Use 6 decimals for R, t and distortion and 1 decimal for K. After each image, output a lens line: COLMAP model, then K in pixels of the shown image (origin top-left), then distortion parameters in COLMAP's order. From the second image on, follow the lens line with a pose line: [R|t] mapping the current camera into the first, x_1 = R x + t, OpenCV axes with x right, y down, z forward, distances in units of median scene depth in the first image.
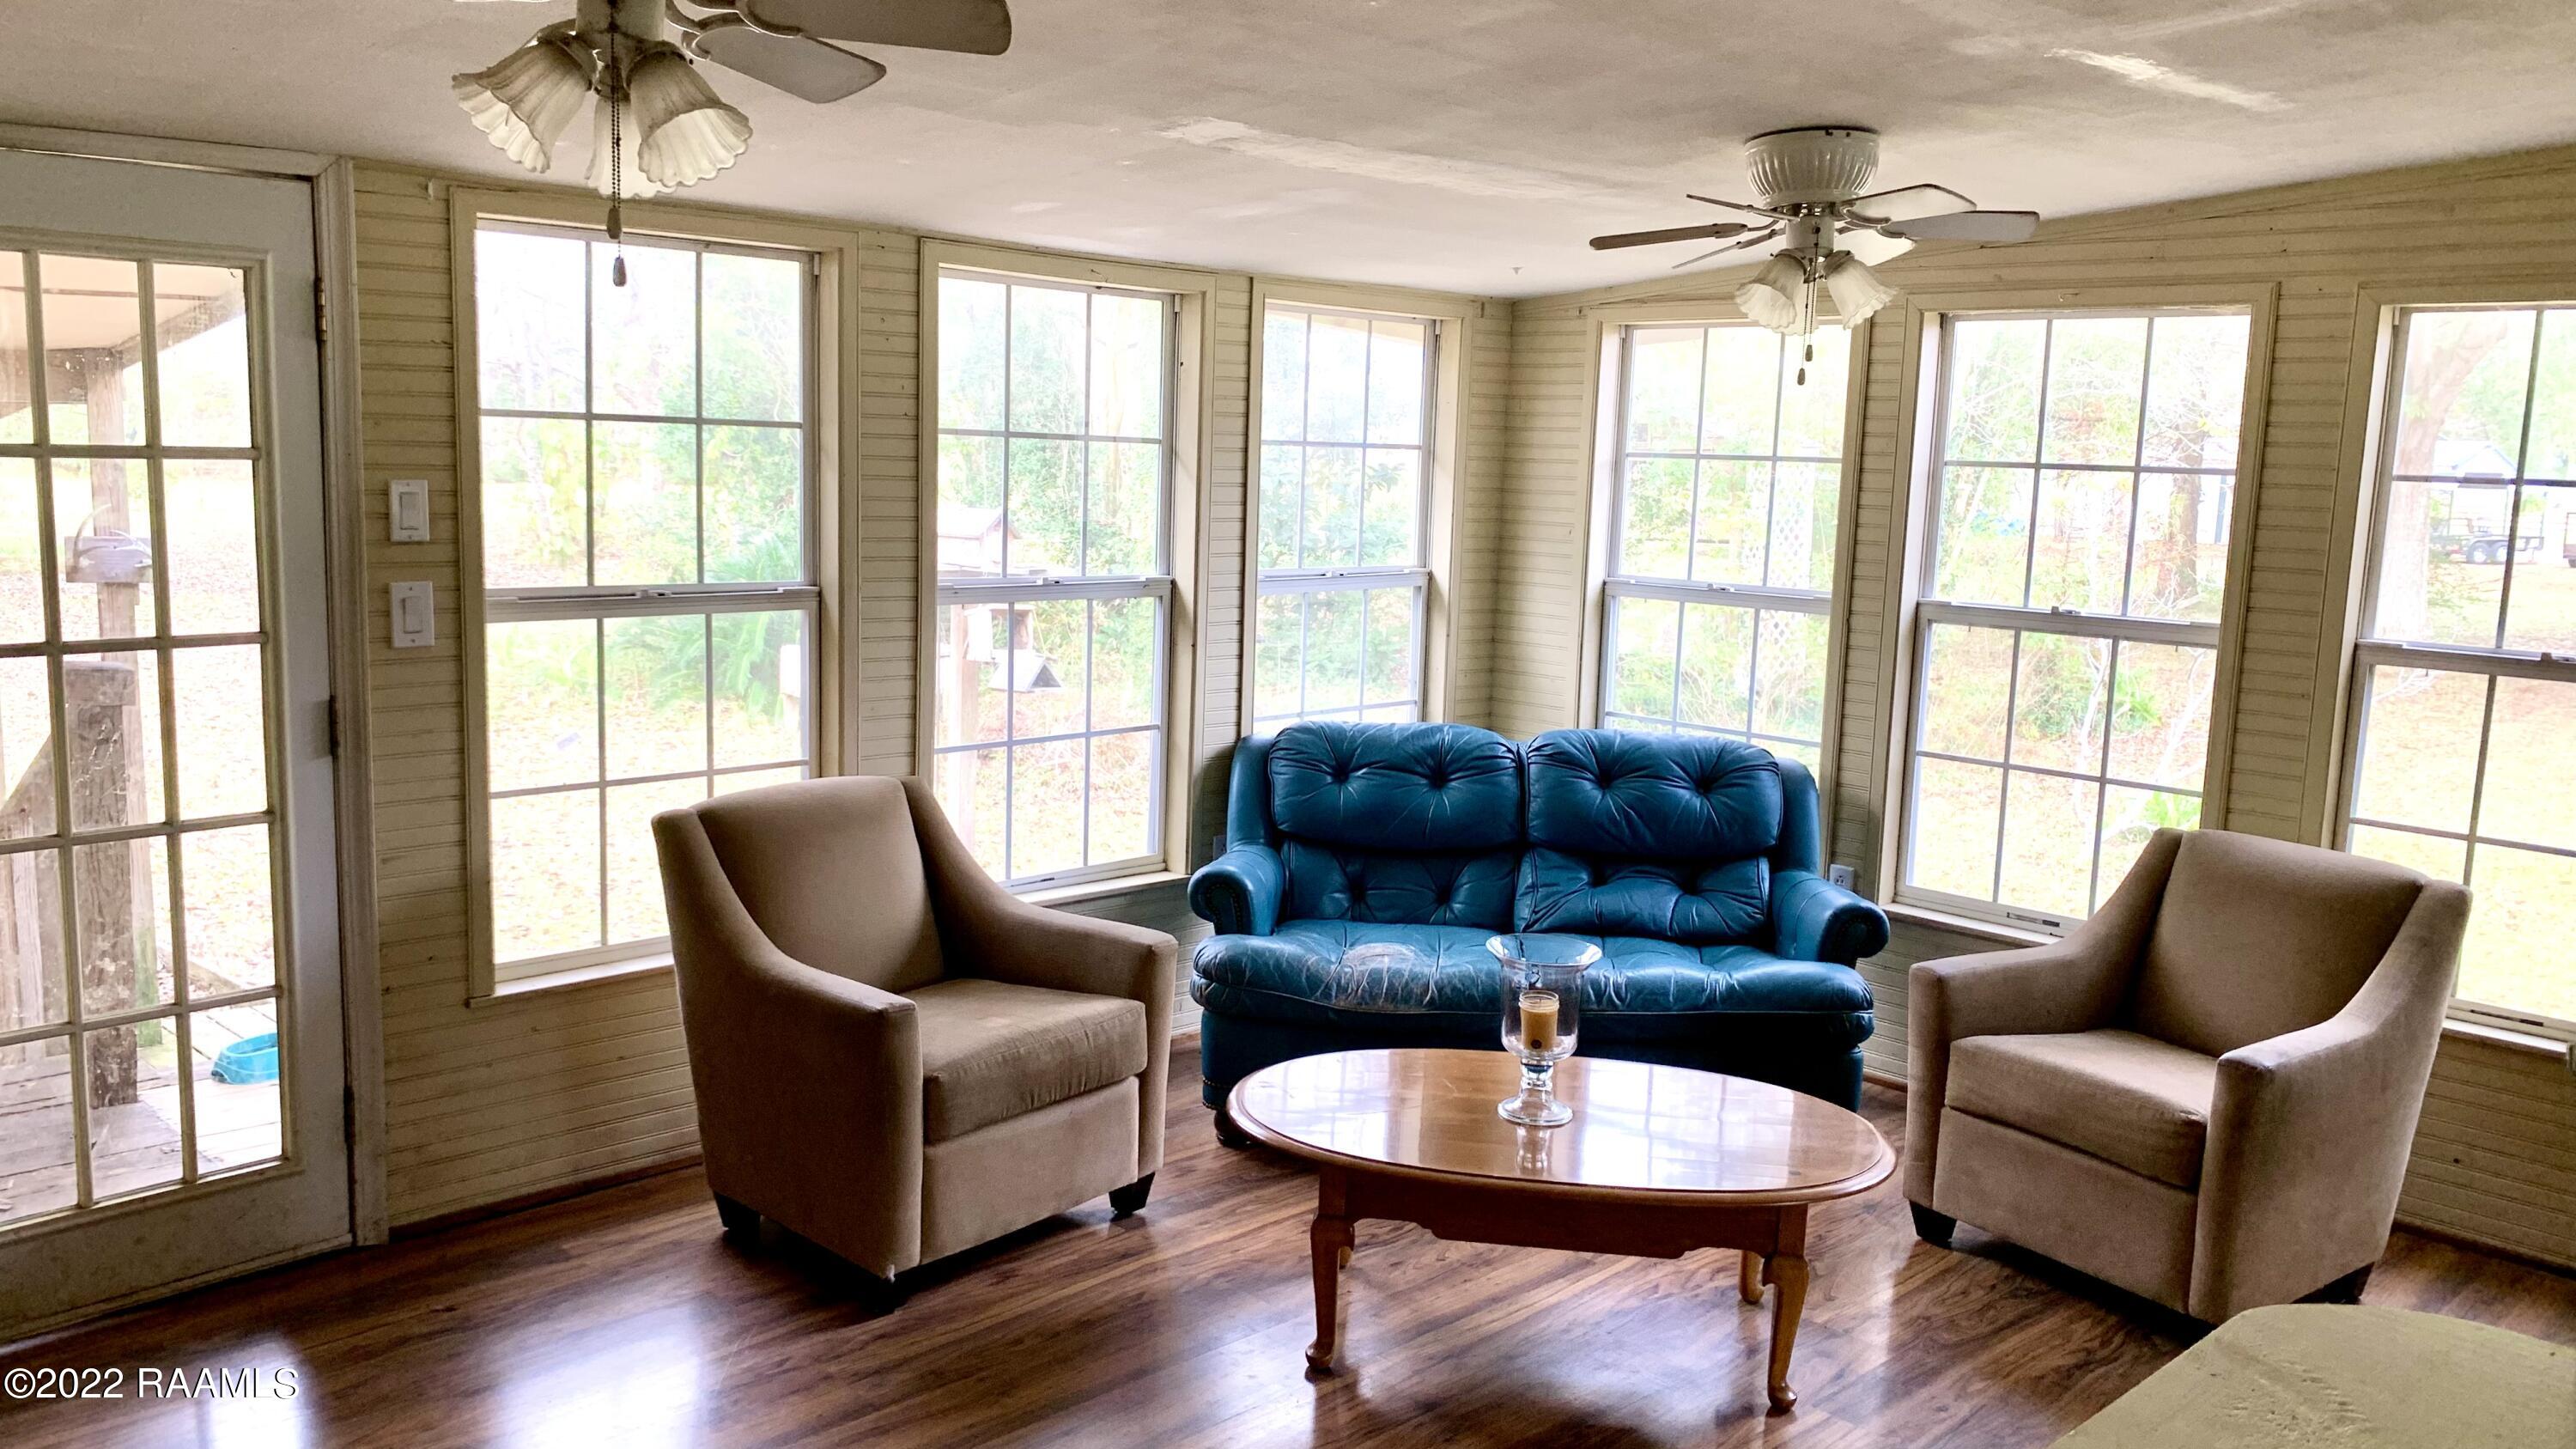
lens RADIAL K [[1965.8, 0, 1278.3], [0, 1965.8, 734.3], [0, 0, 1]] dist [0.032050, -0.006270]
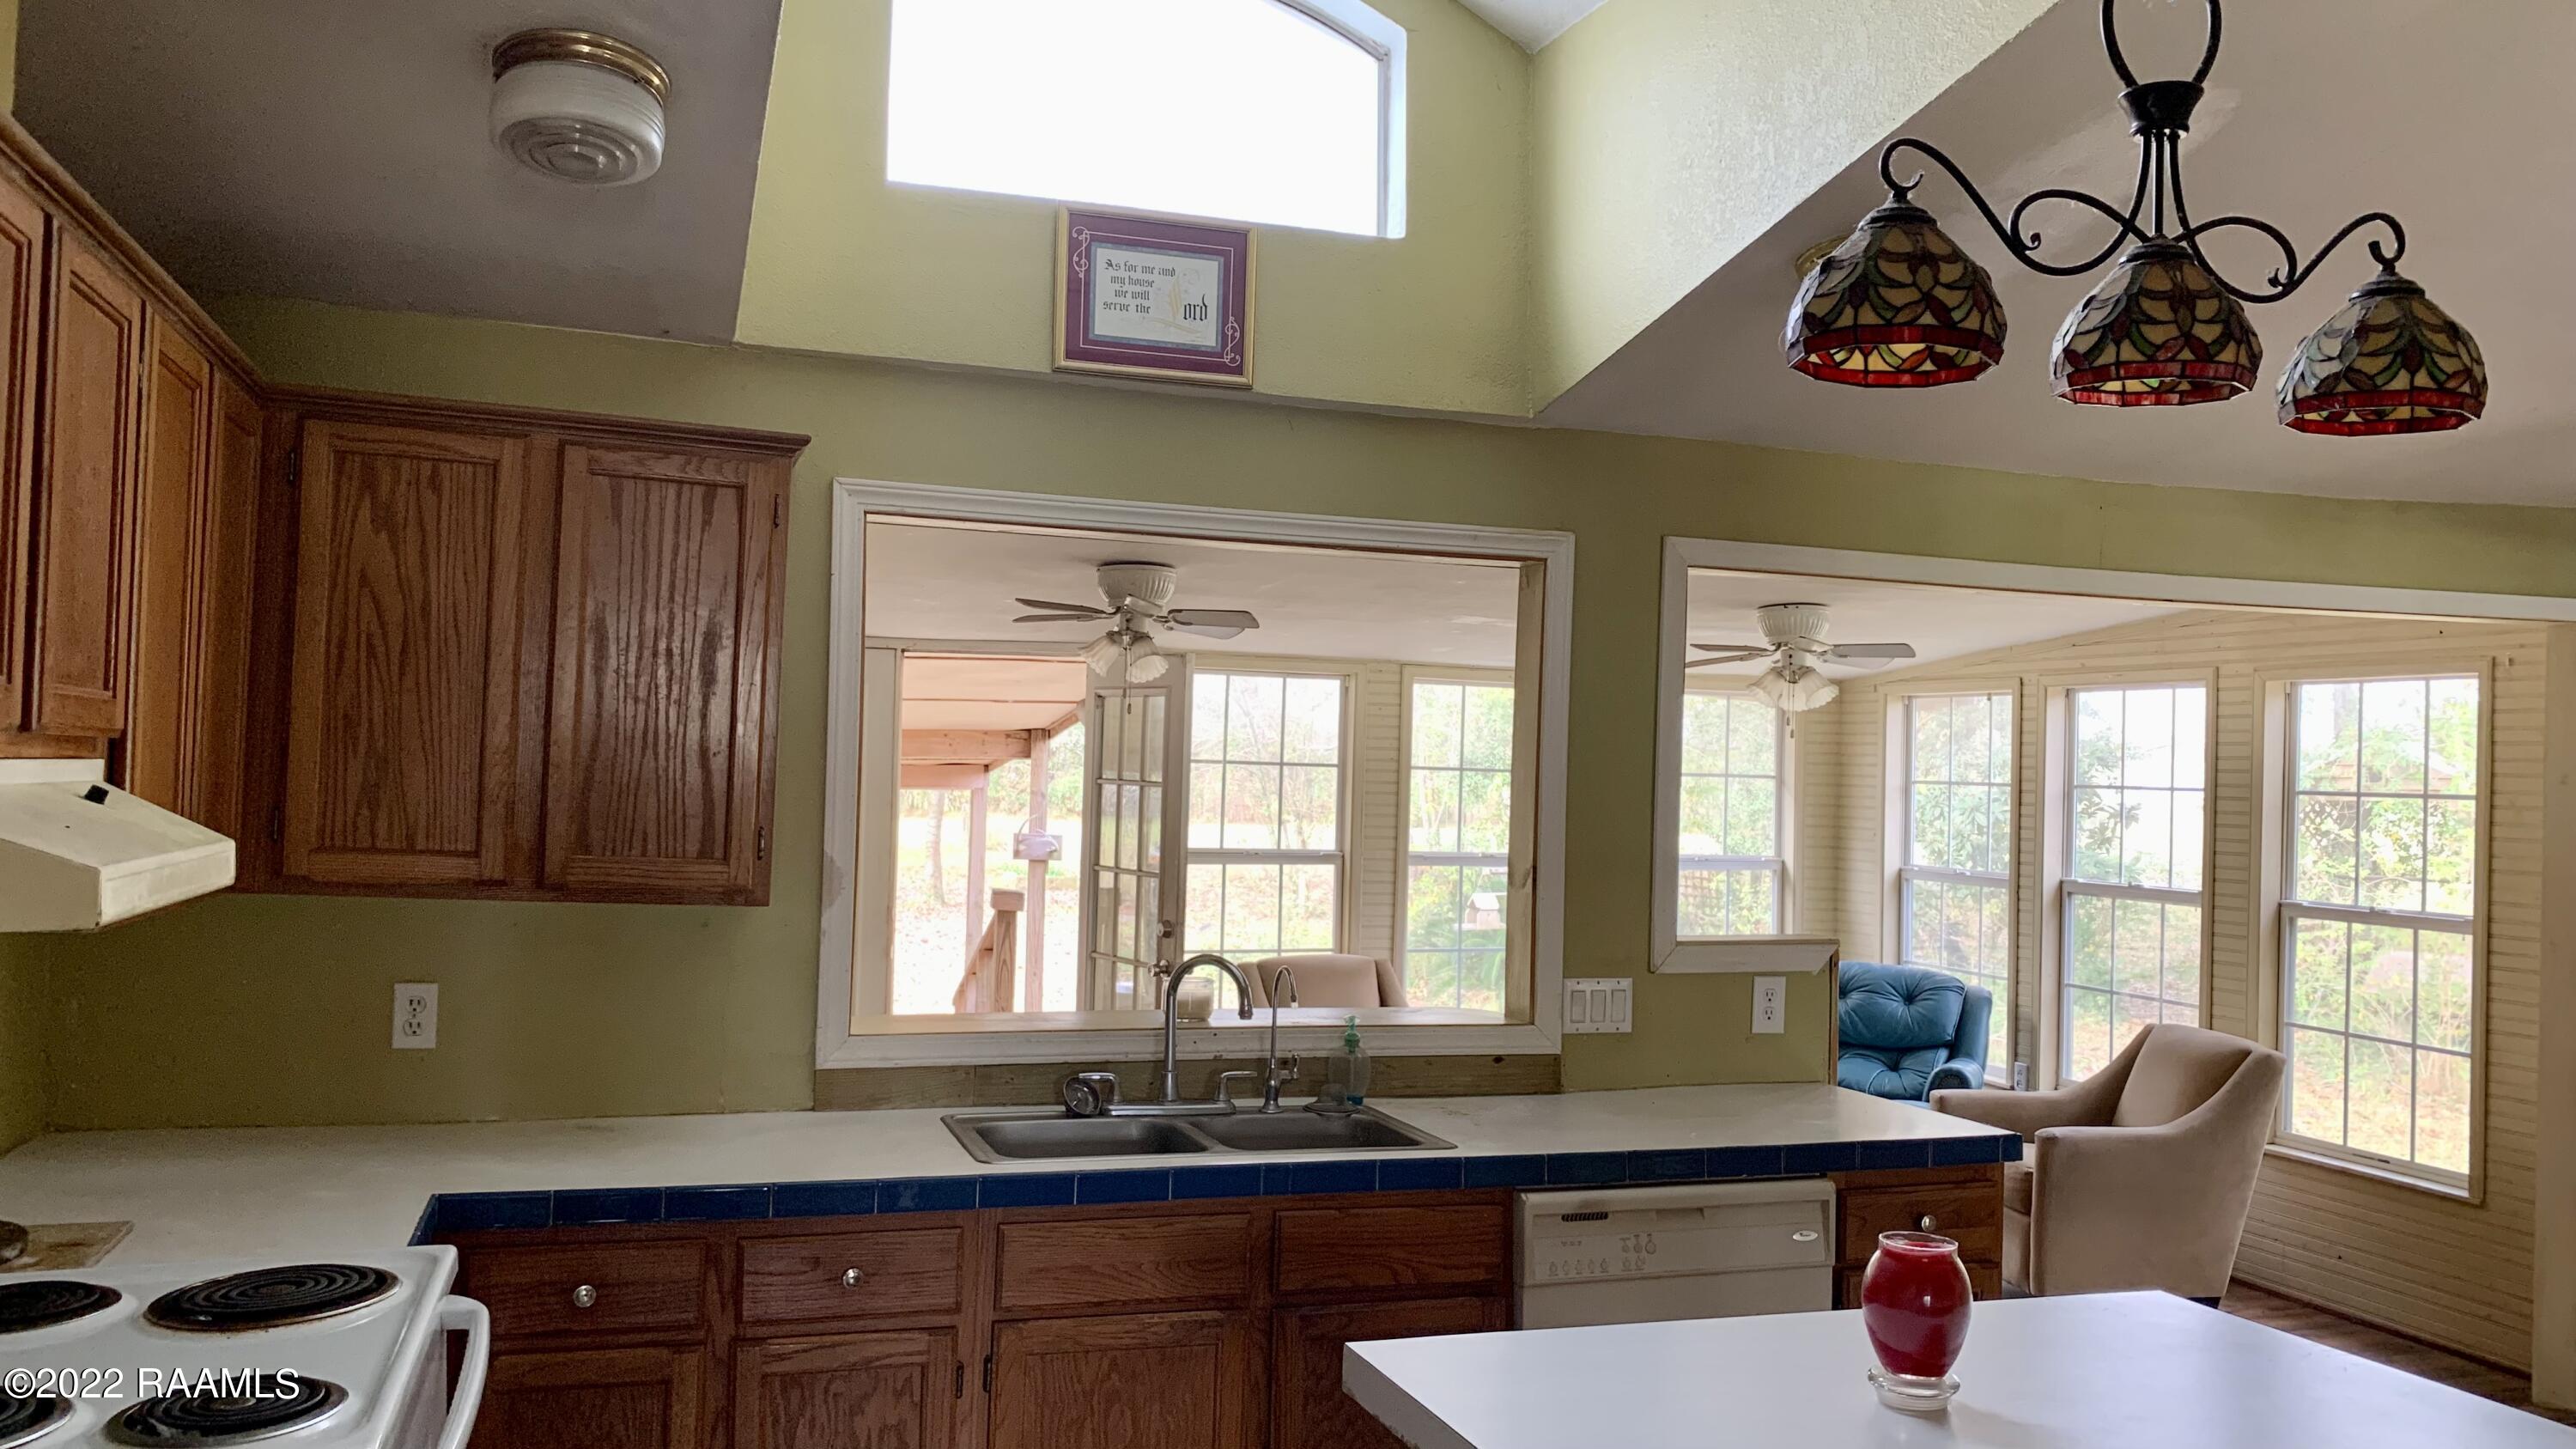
lens RADIAL K [[1965.8, 0, 1292.7], [0, 1965.8, 720.2], [0, 0, 1]] dist [0.032050, -0.006270]
pose [[0.896044, -0.018254, -0.443590, 0.513638], [-0.062541, 0.984001, -0.166823, 0.106956], [0.439538, 0.177223, 0.880567, -0.622710]]
